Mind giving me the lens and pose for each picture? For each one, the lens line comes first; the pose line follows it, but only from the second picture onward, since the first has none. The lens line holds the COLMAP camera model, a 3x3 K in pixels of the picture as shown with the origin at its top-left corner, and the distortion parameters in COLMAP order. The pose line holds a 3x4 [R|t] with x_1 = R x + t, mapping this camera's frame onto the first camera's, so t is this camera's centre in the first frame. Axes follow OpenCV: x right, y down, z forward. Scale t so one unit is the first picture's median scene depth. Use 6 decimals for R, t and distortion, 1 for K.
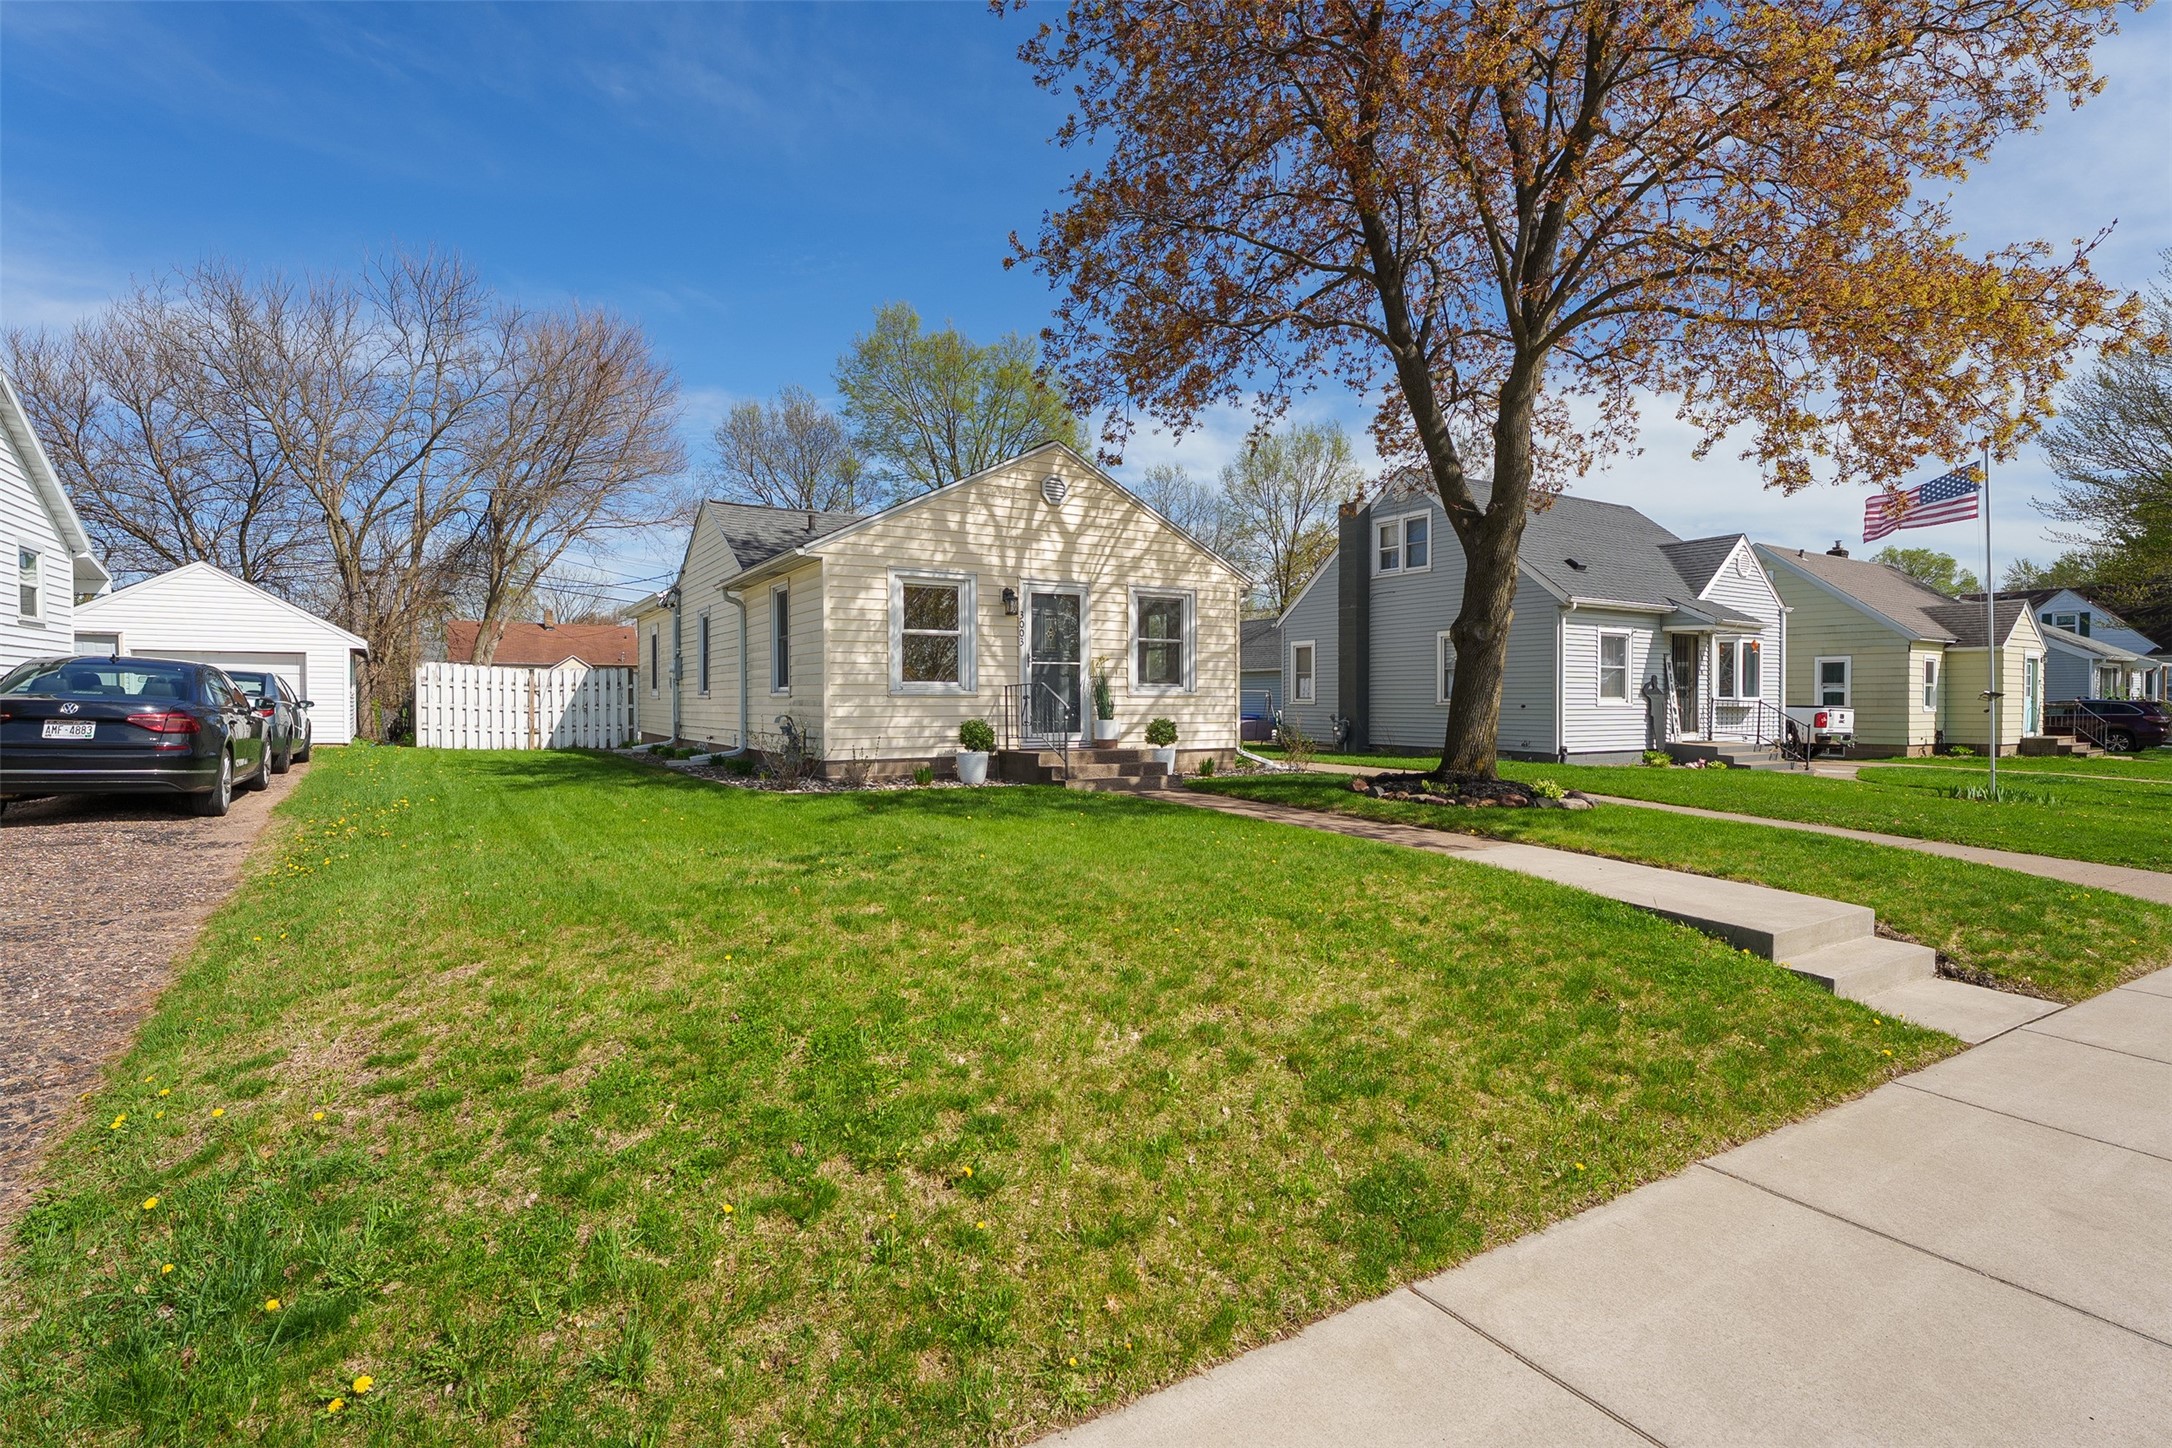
lens RADIAL K [[997.3, 0, 1102.8], [0, 997.3, 735.1], [0, 0, 1]] dist [-0.000177, -0.000246]
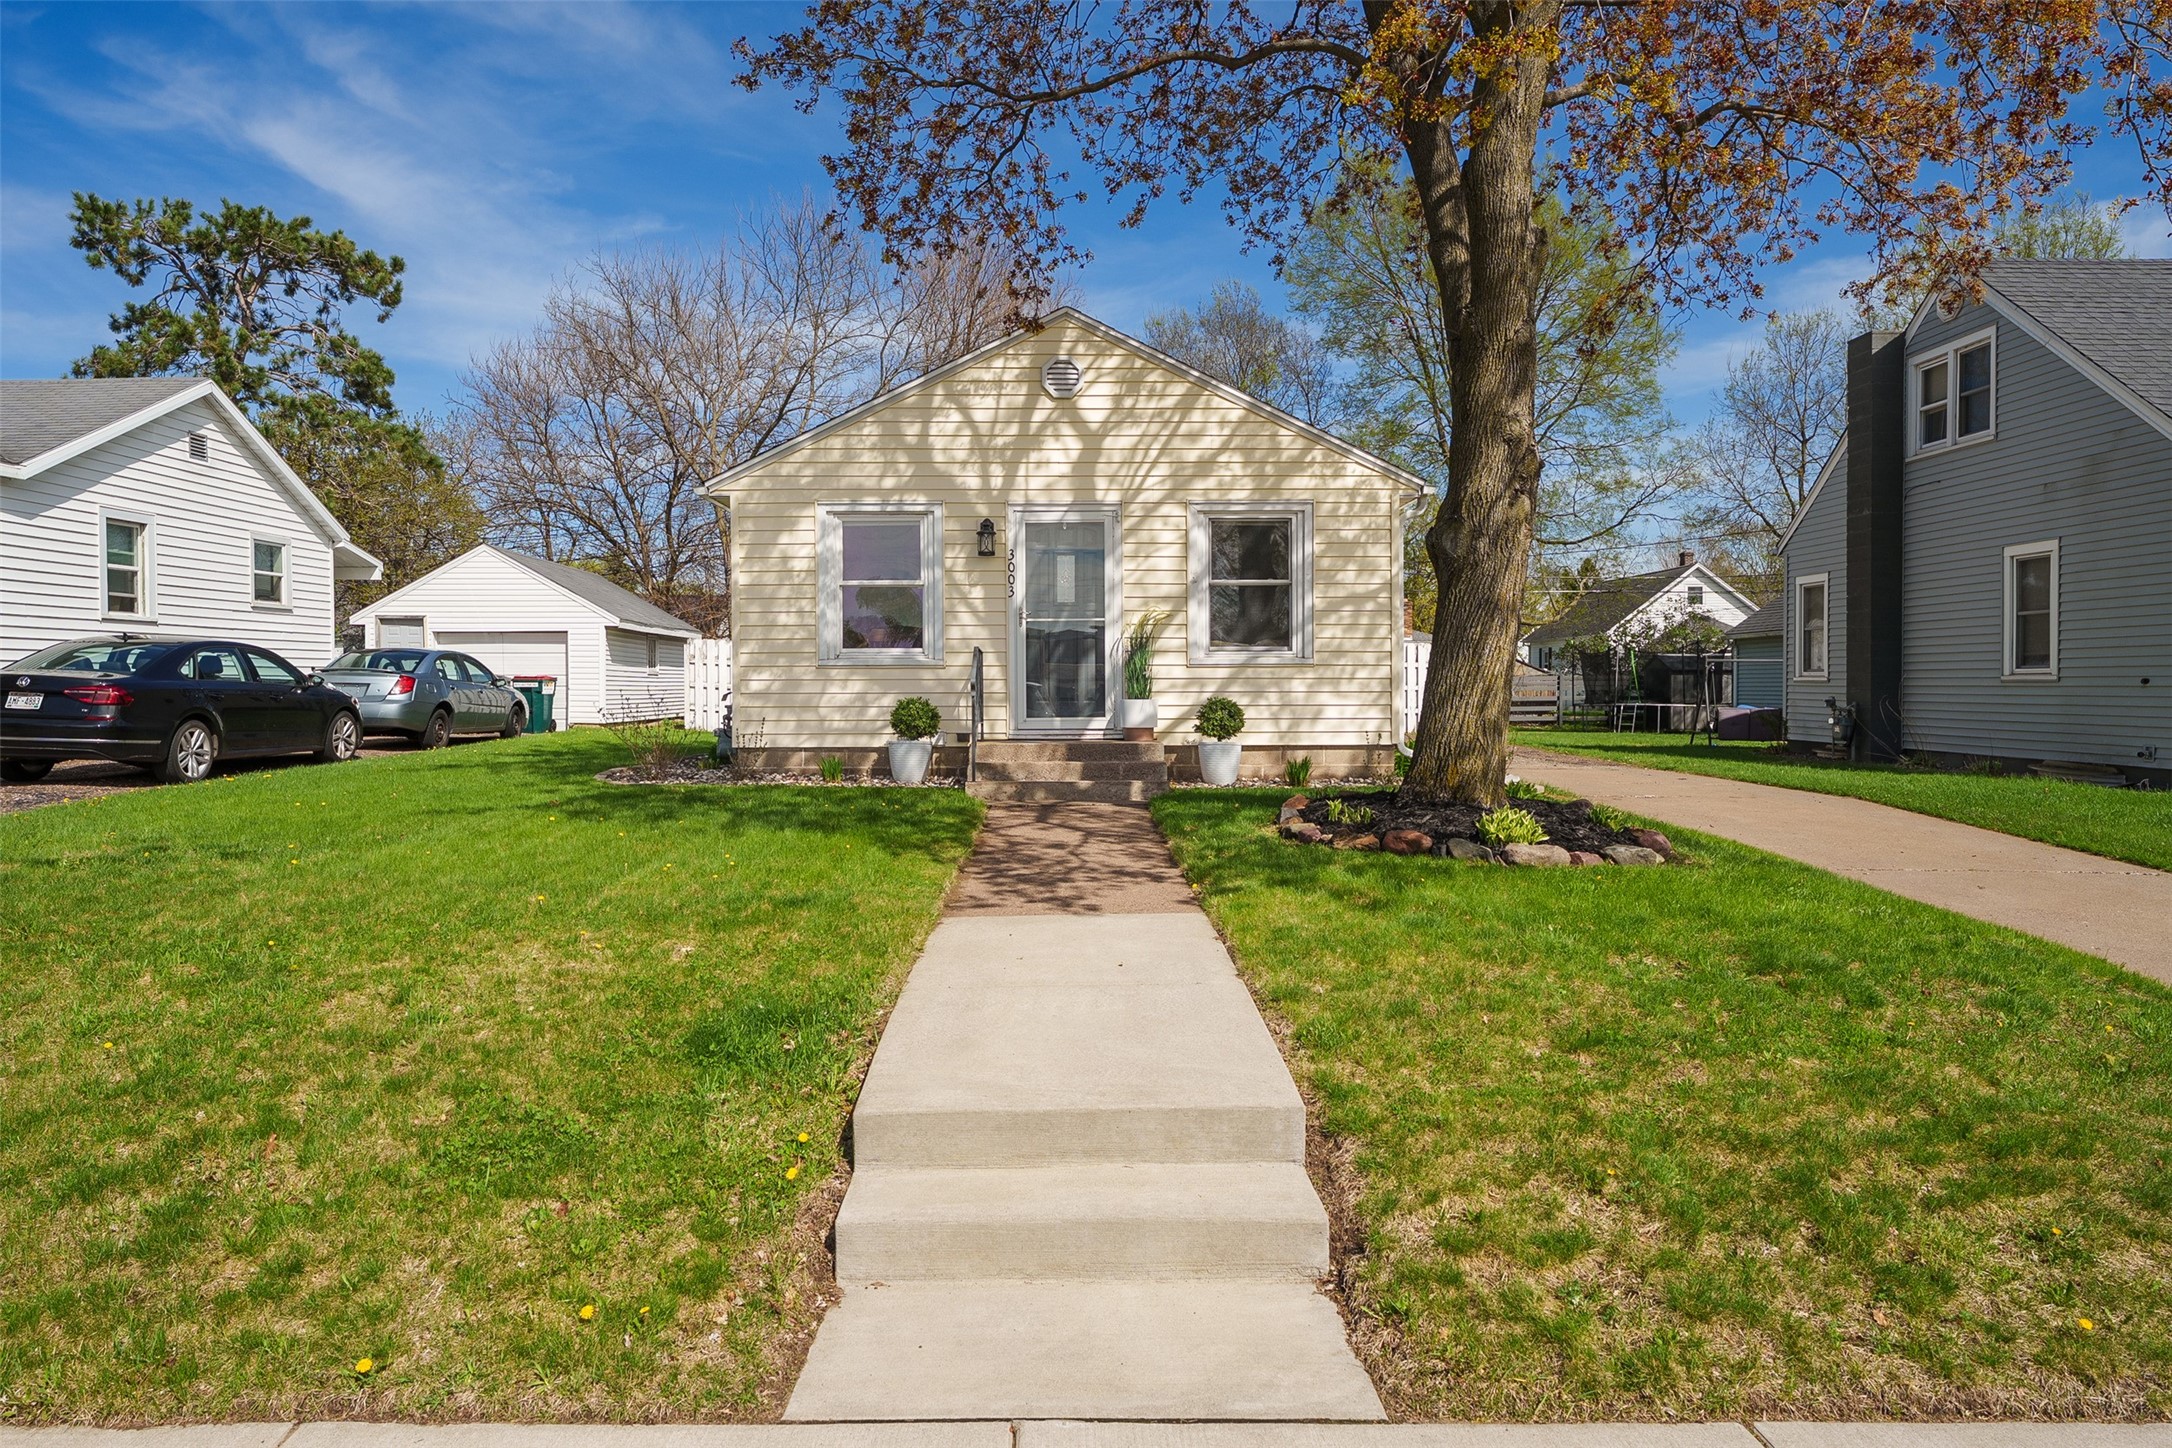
lens RADIAL K [[1304.1, 0, 1145.0], [0, 1304.1, 734.1], [0, 0, 1]] dist [0.009380, 0.001368]
pose [[0.867719, 0.015247, -0.496822, 0.471879], [-0.013343, 0.999884, 0.007382, 0.002401], [0.496876, 0.000224, 0.867821, 0.220803]]
